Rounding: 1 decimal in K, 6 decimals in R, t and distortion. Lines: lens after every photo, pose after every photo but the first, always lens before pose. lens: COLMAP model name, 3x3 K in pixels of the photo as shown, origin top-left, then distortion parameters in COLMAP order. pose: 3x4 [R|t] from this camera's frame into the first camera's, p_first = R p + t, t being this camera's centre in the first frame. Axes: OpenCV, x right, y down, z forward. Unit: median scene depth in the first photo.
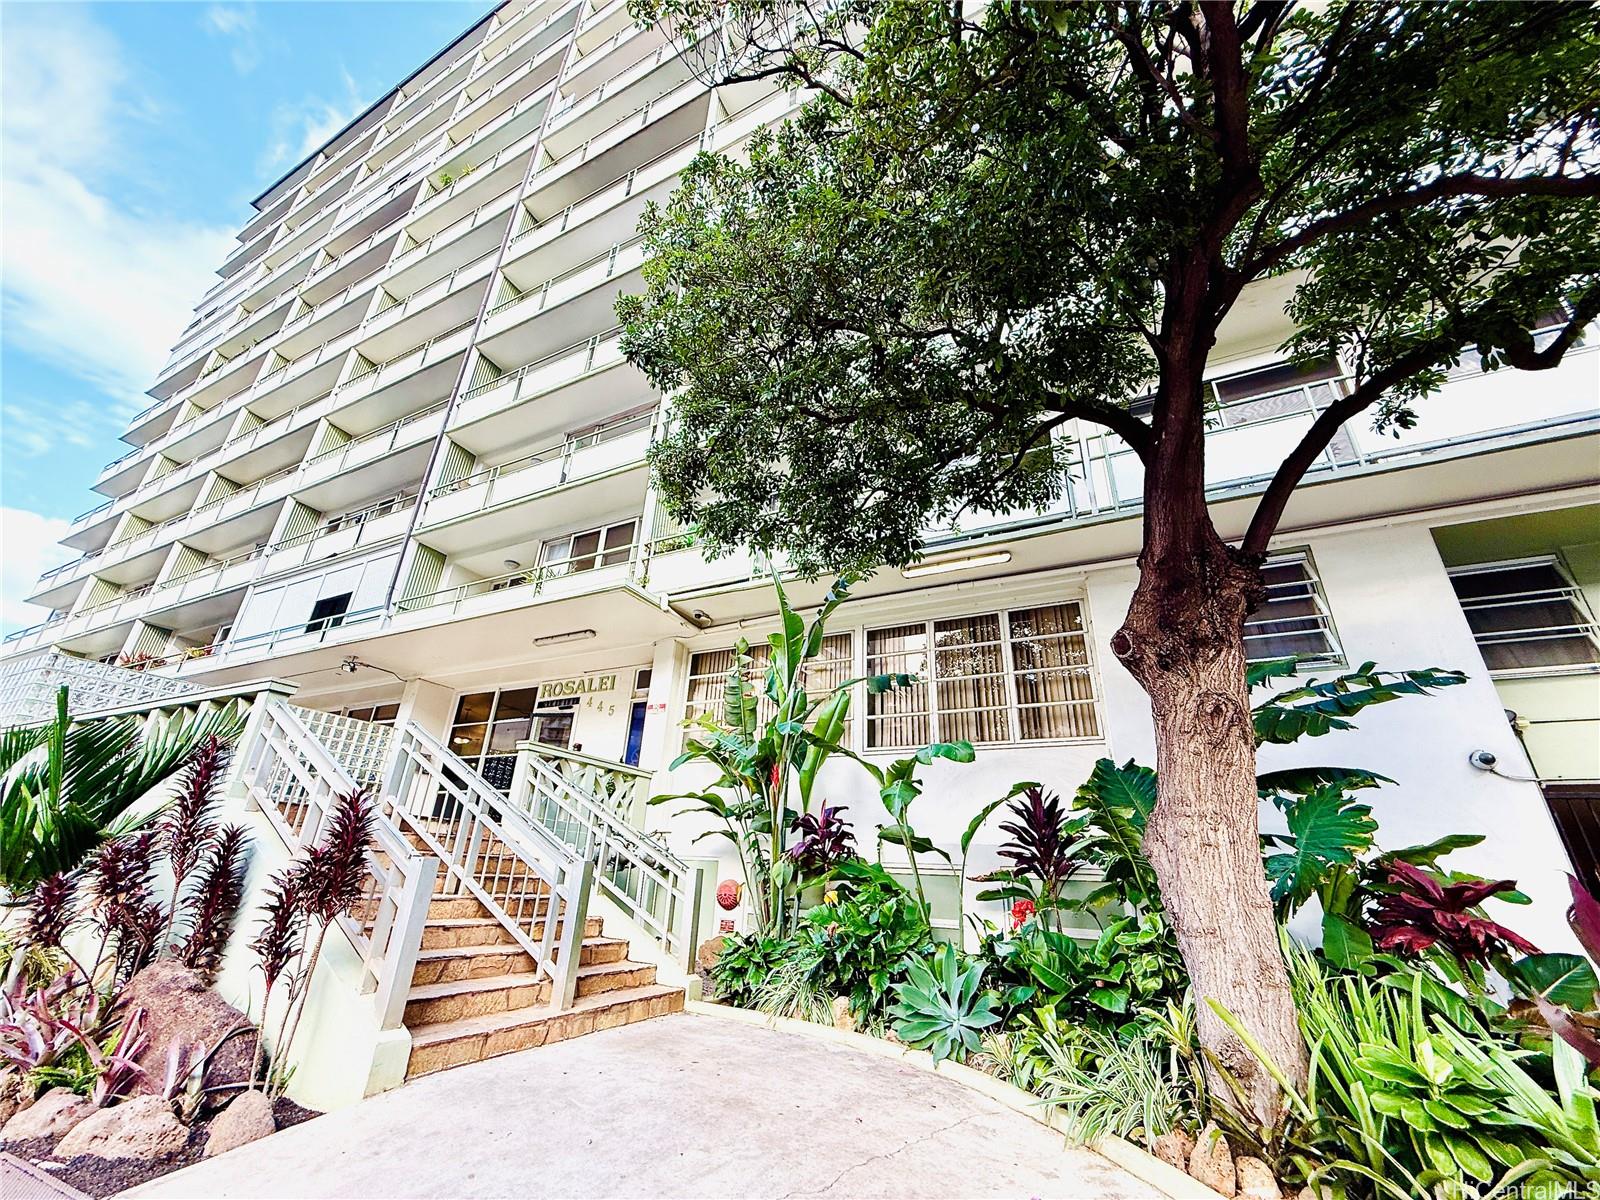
lens RADIAL K [[638.8, 0, 796.1], [0, 638.8, 601.3], [0, 0, 1]] dist [0.000677, -0.000094]
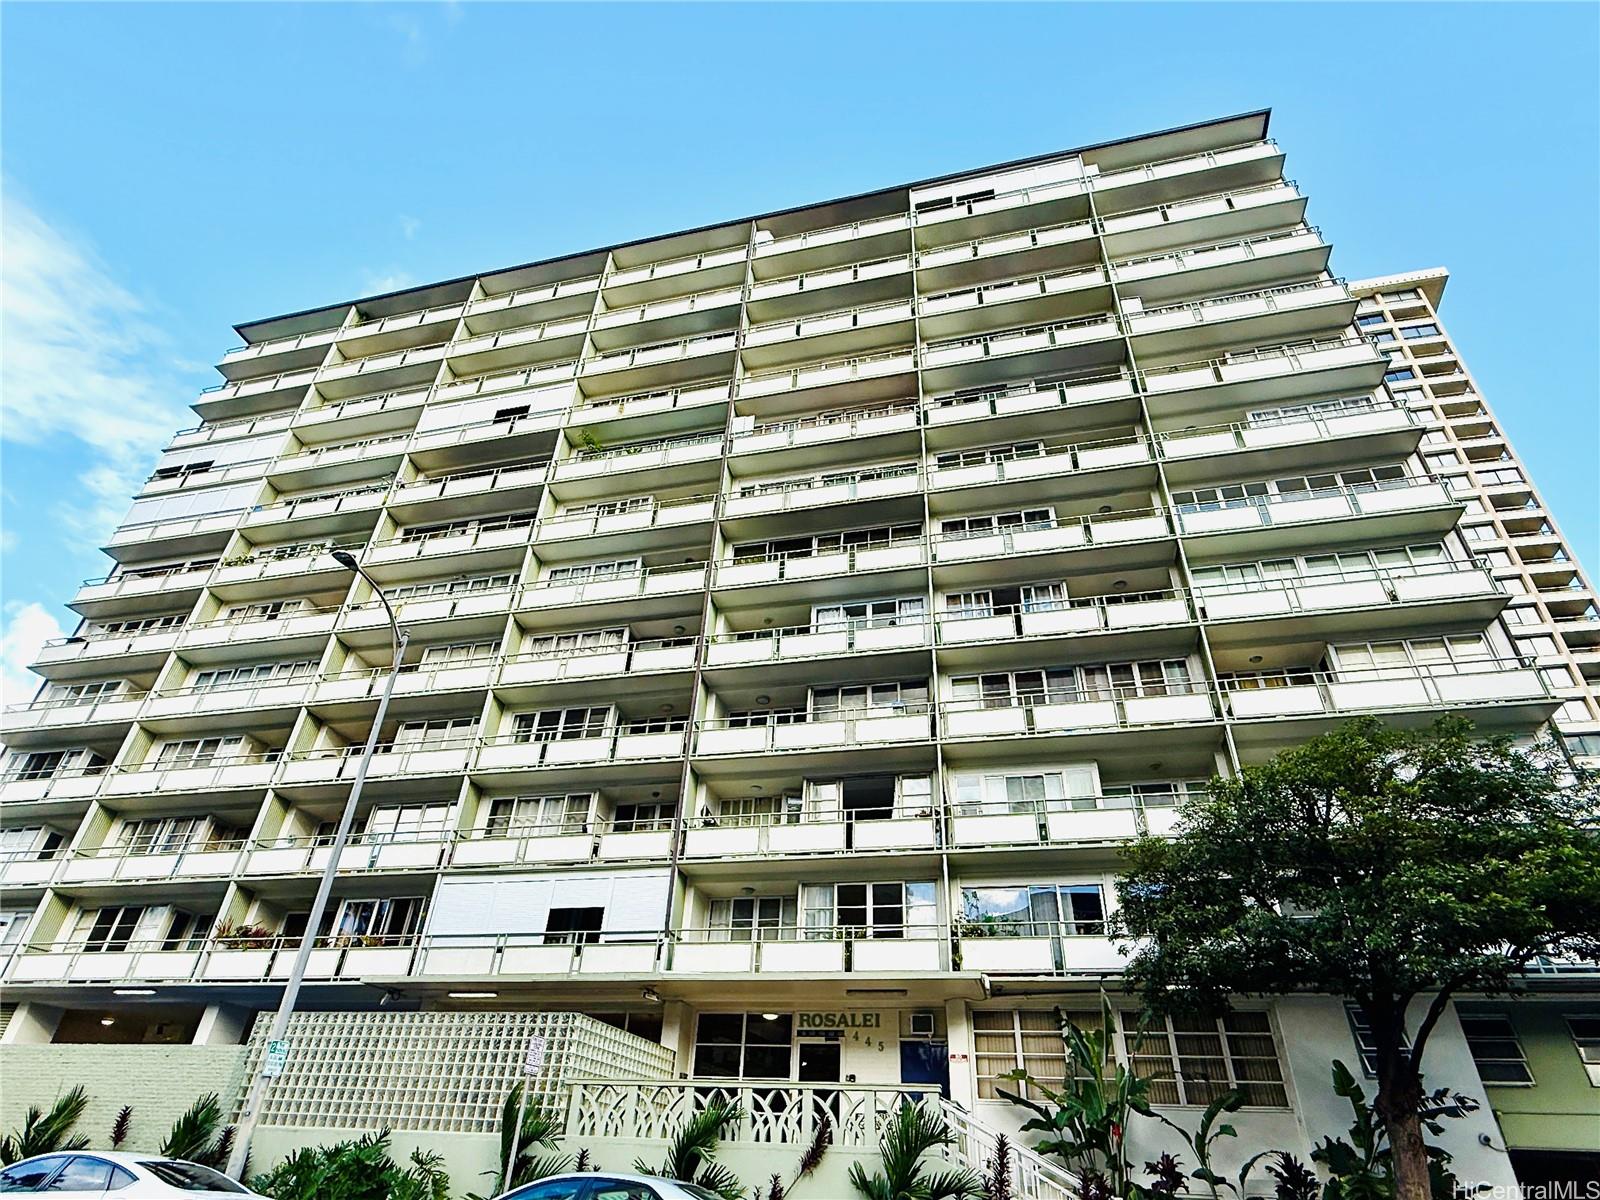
lens RADIAL K [[872.1, 0, 800.0], [0, 872.1, 600.0], [0, 0, 1]] dist [-0.001695, 0.000278]
pose [[0.974858, 0.121893, 0.186529, -0.838858], [-0.087946, 0.979629, -0.180536, -0.346865], [-0.204735, 0.159593, 0.965719, -0.711299]]
